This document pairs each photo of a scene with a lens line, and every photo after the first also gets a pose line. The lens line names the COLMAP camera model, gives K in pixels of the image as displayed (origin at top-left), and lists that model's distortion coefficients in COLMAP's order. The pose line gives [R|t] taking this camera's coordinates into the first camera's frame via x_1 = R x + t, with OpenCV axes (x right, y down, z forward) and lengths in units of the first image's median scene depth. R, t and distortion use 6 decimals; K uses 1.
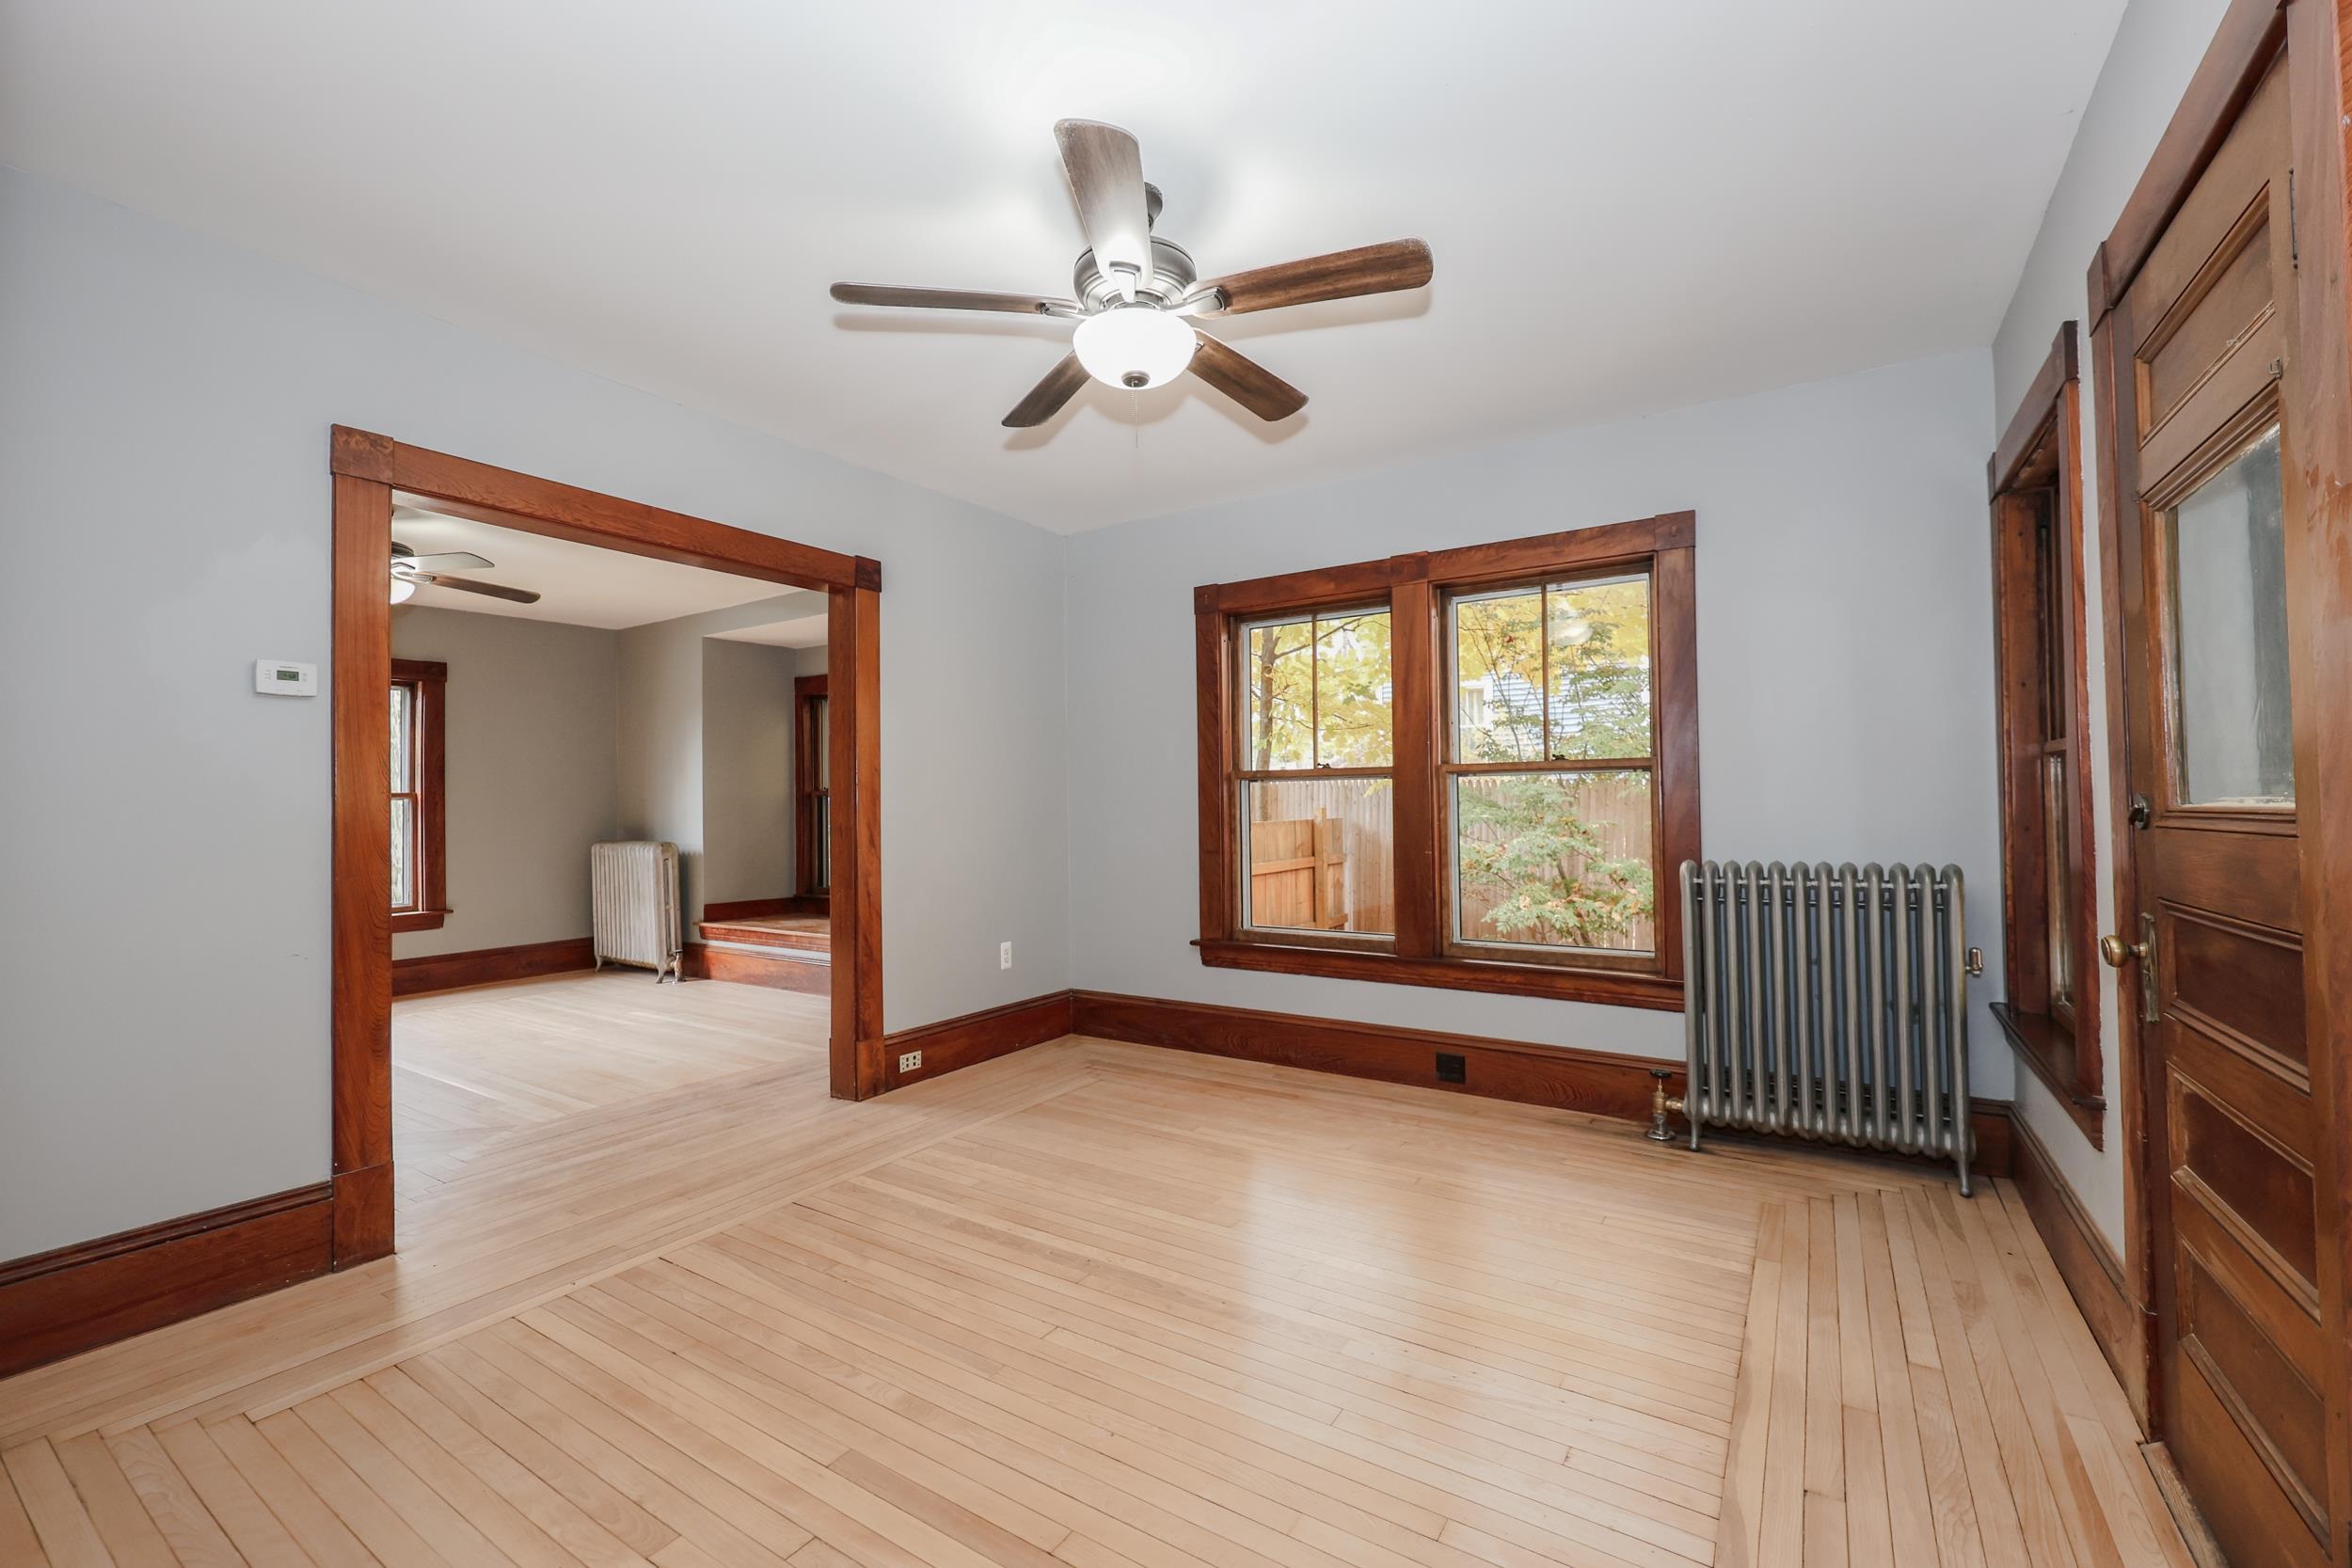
lens RADIAL K [[970.7, 0, 1164.0], [0, 970.7, 783.0], [0, 0, 1]] dist [0.001968, 0.000392]
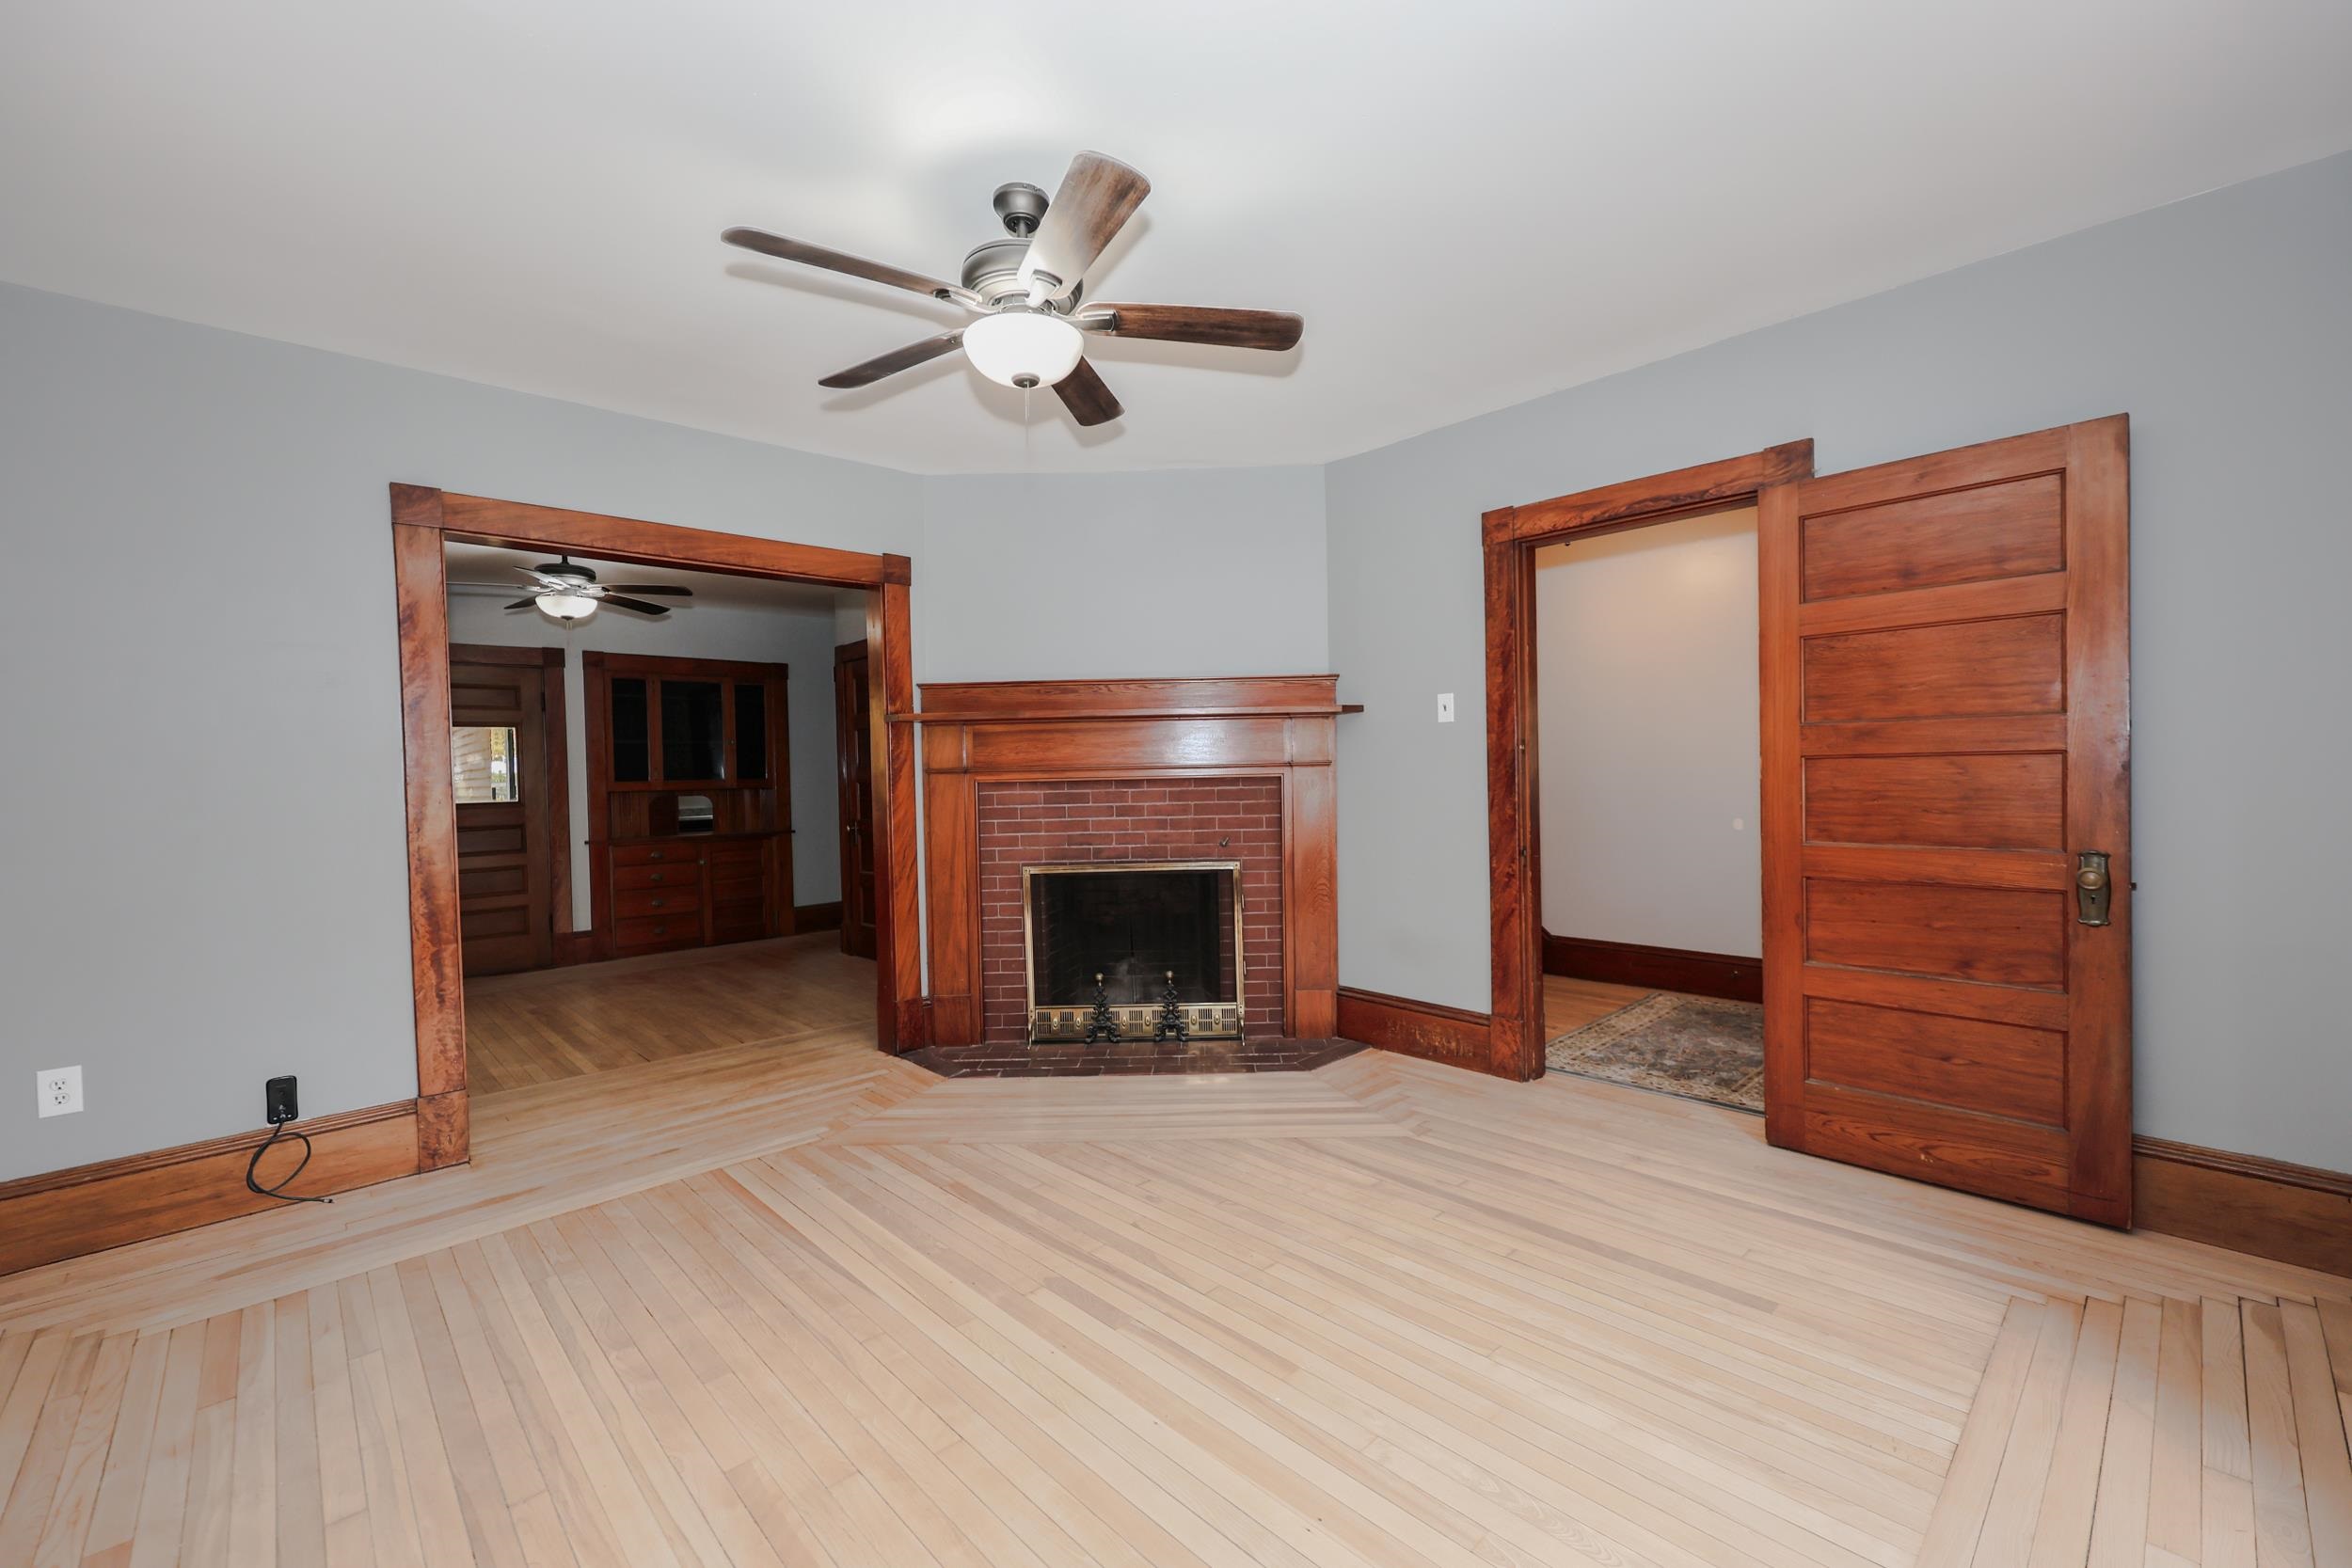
lens RADIAL K [[972.6, 0, 1183.2], [0, 972.6, 792.3], [0, 0, 1]] dist [0.001669, 0.000419]
pose [[-0.974126, 0.034889, 0.223295, -1.701609], [0.034756, 0.999386, -0.004525, 0.062716], [-0.223316, 0.003353, -0.974740, 2.529785]]
